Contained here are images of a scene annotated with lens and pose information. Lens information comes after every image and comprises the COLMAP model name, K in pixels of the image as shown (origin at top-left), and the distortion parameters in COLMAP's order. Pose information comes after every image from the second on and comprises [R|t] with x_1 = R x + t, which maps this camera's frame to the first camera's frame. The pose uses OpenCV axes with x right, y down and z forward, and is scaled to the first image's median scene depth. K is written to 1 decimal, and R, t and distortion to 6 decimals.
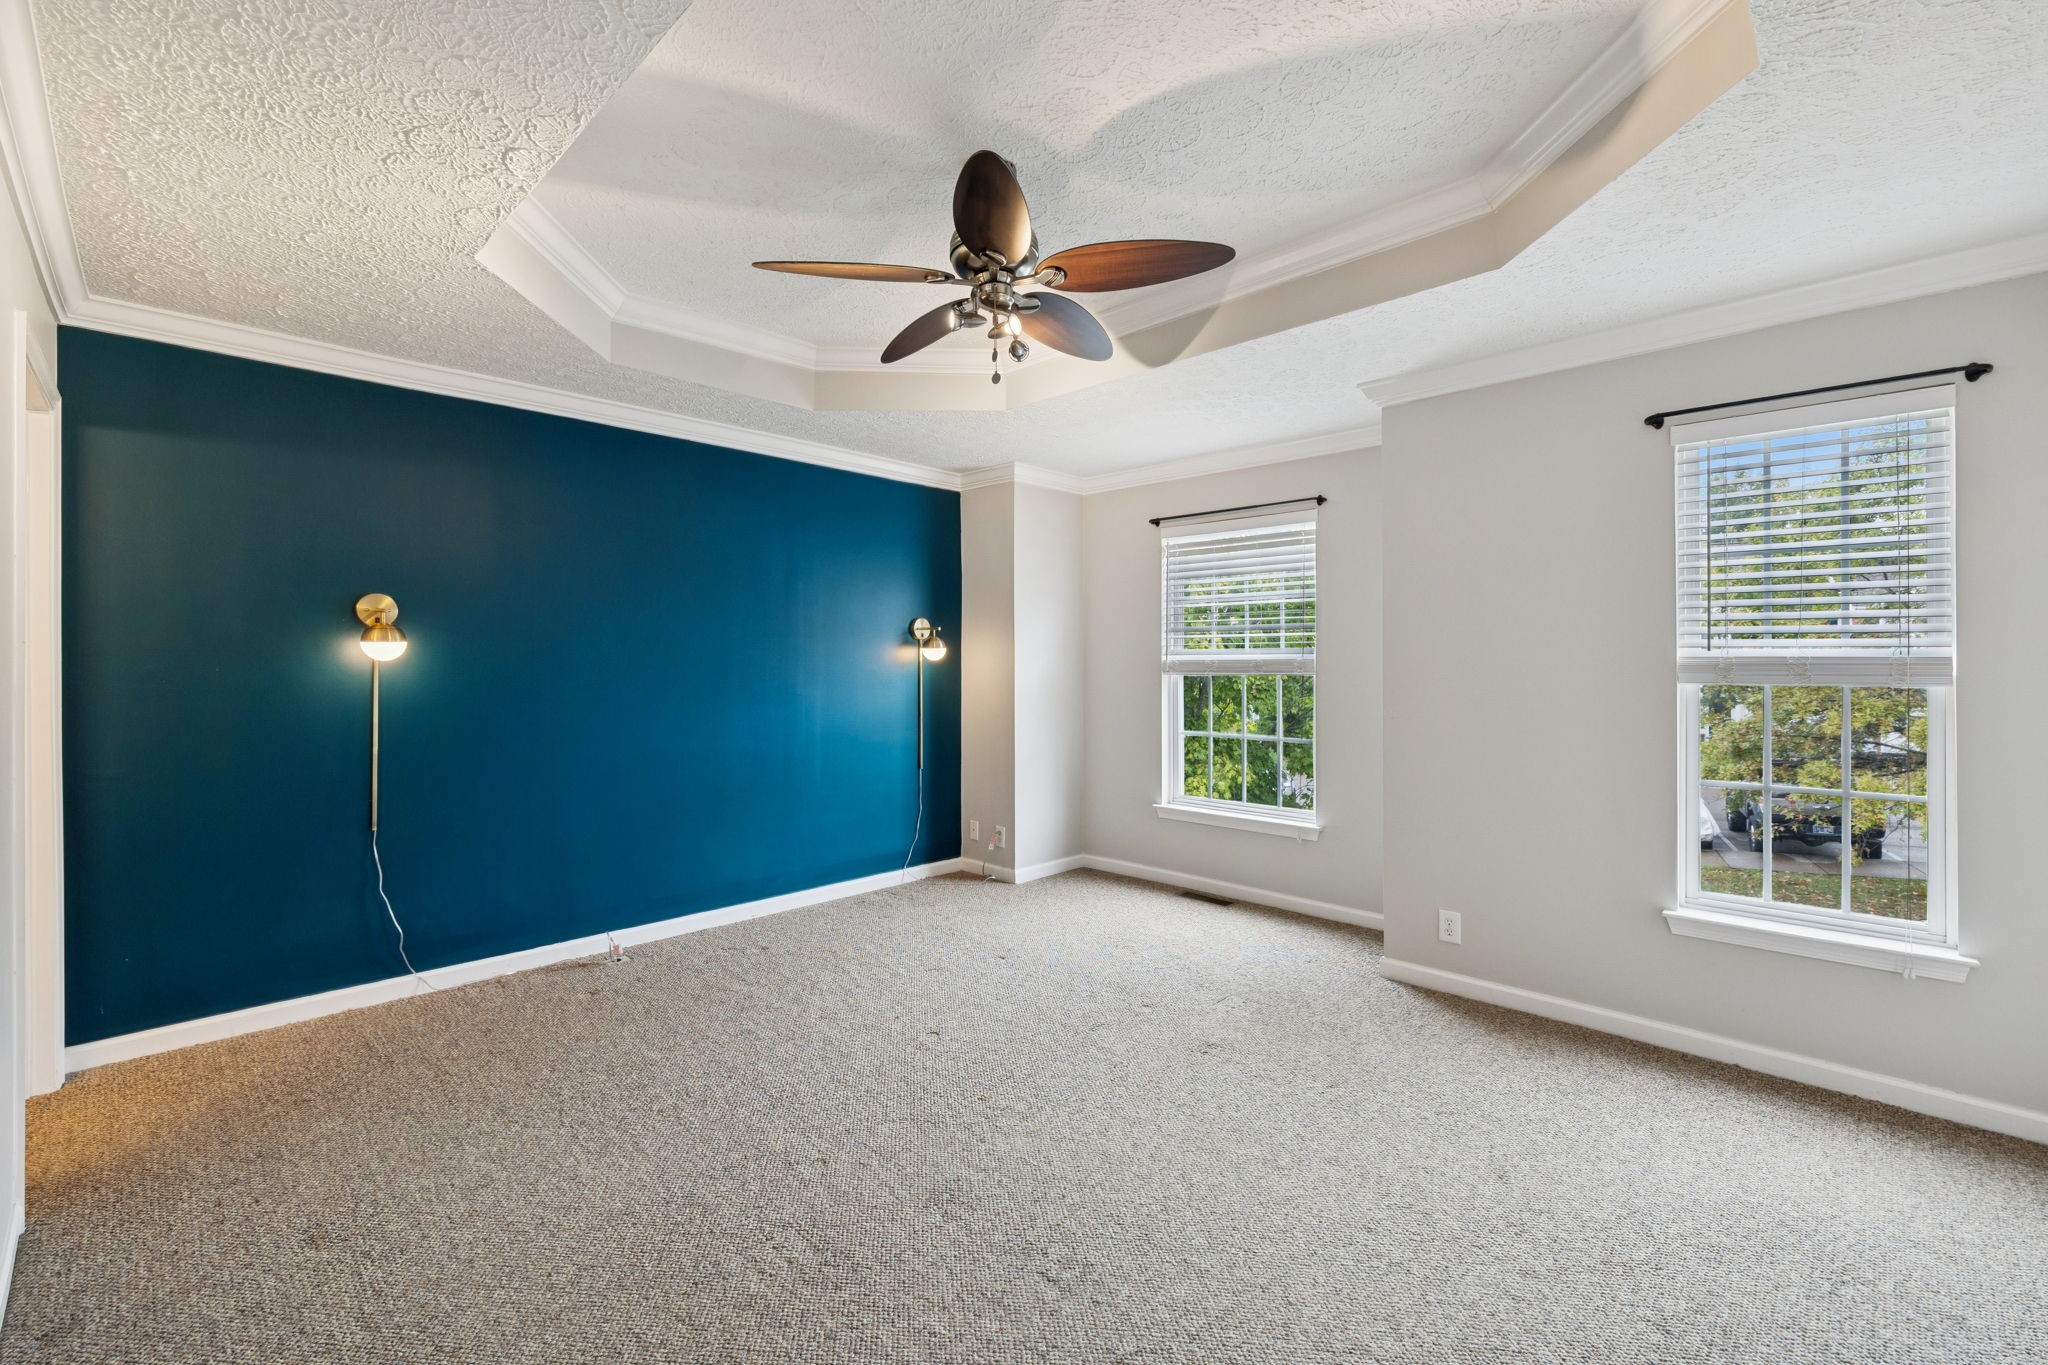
lens RADIAL K [[895.1, 0, 1019.7], [0, 895.1, 678.0], [0, 0, 1]] dist [-0.000131, -0.000201]
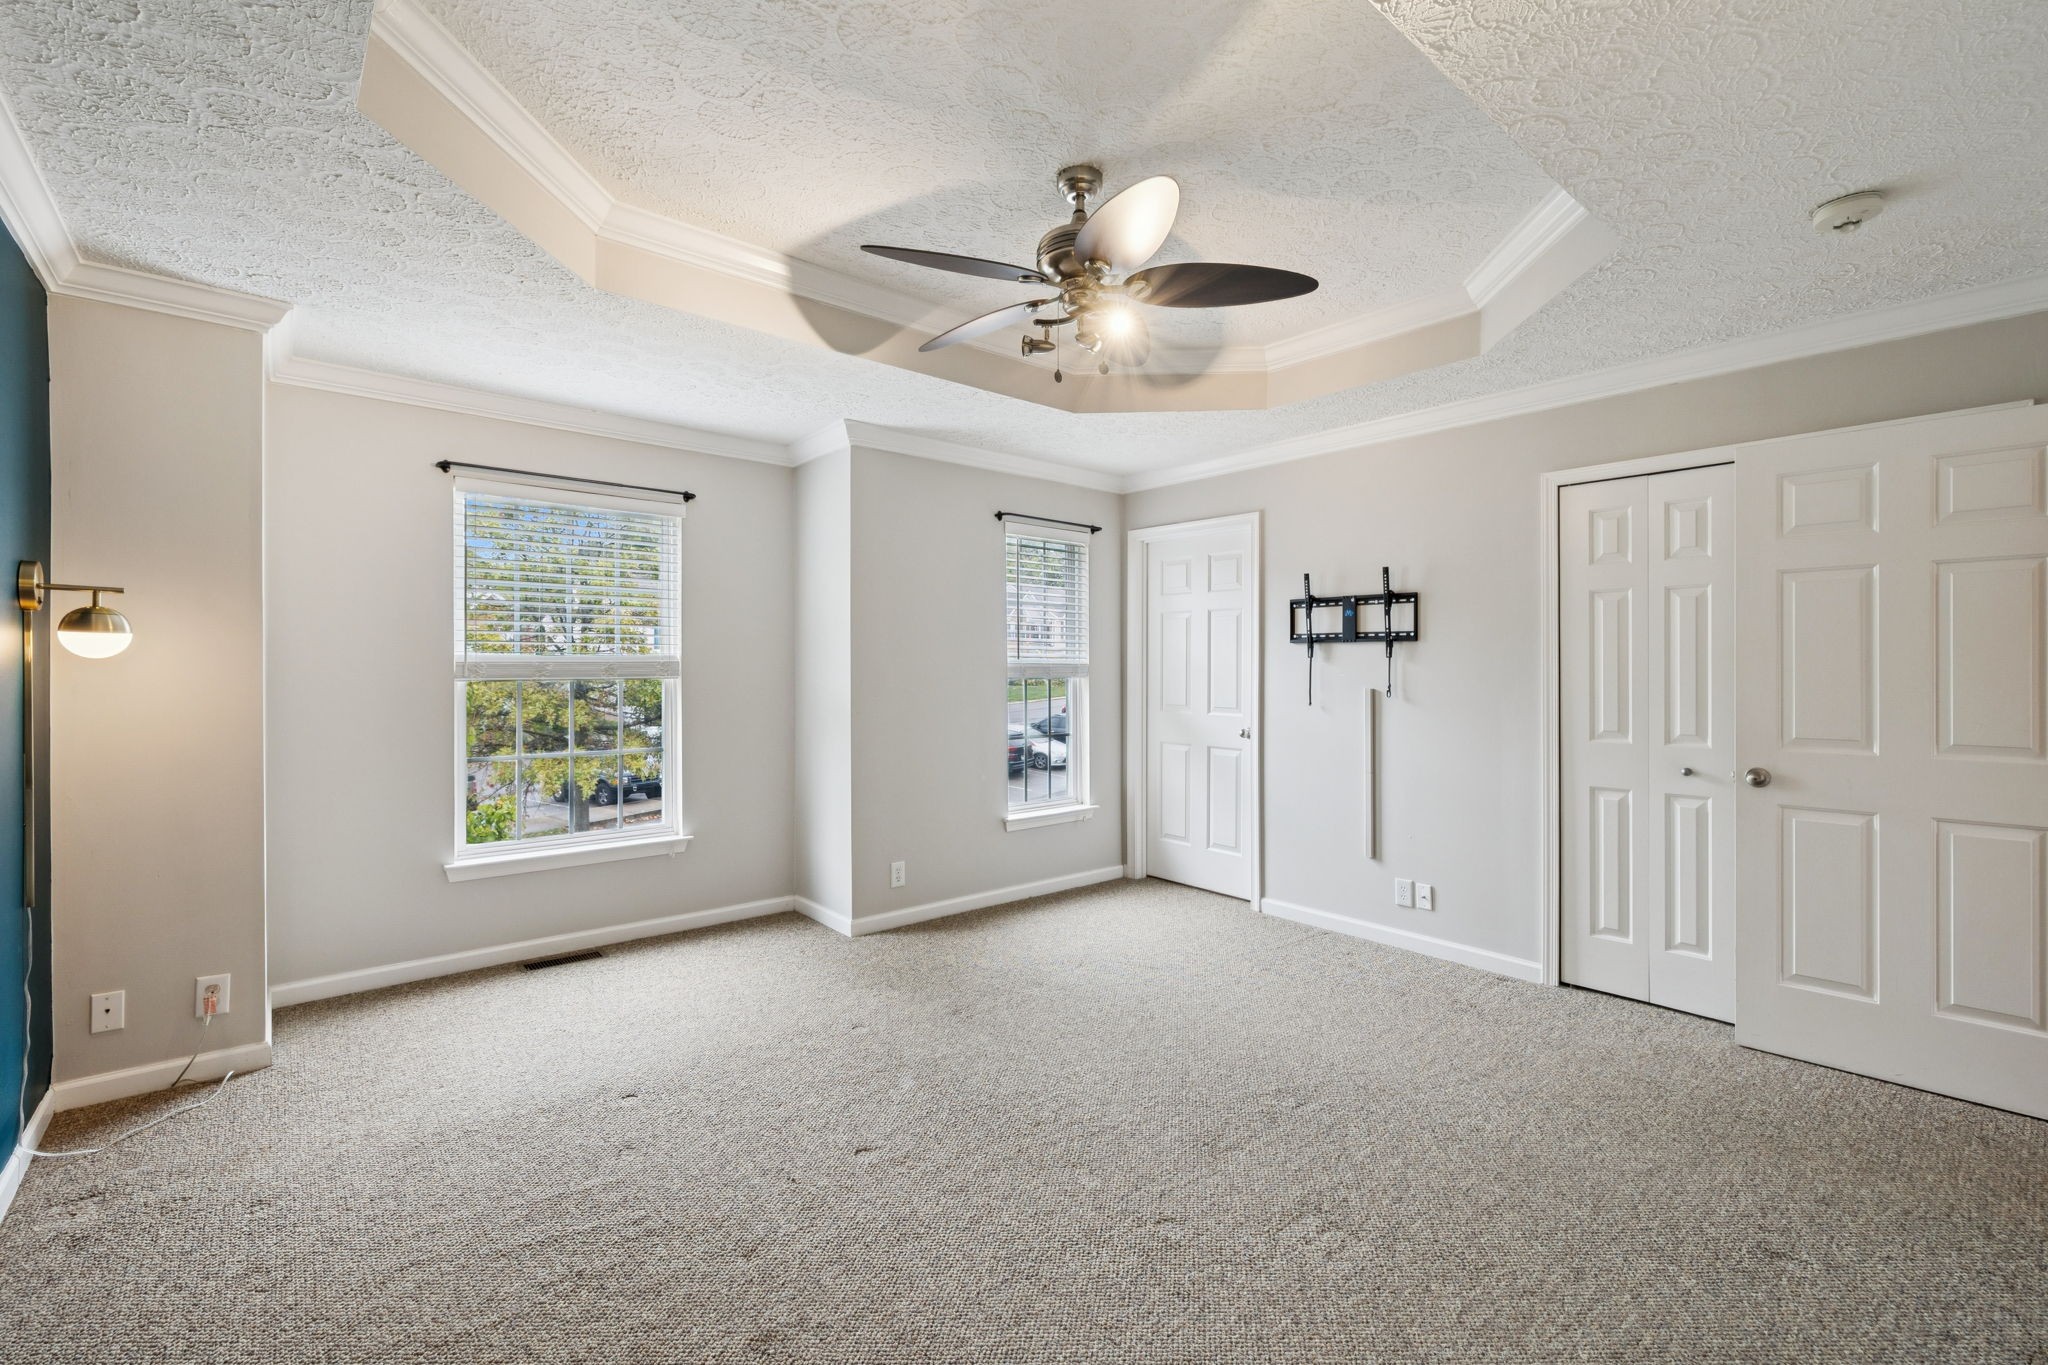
lens RADIAL K [[895.1, 0, 1023.1], [0, 895.1, 682.2], [0, 0, 1]] dist [-0.000131, -0.000201]
pose [[0.064224, -0.015779, 0.997811, -0.770852], [0.014803, 0.999780, 0.014858, -0.009968], [-0.997826, 0.013817, 0.064443, 0.741915]]
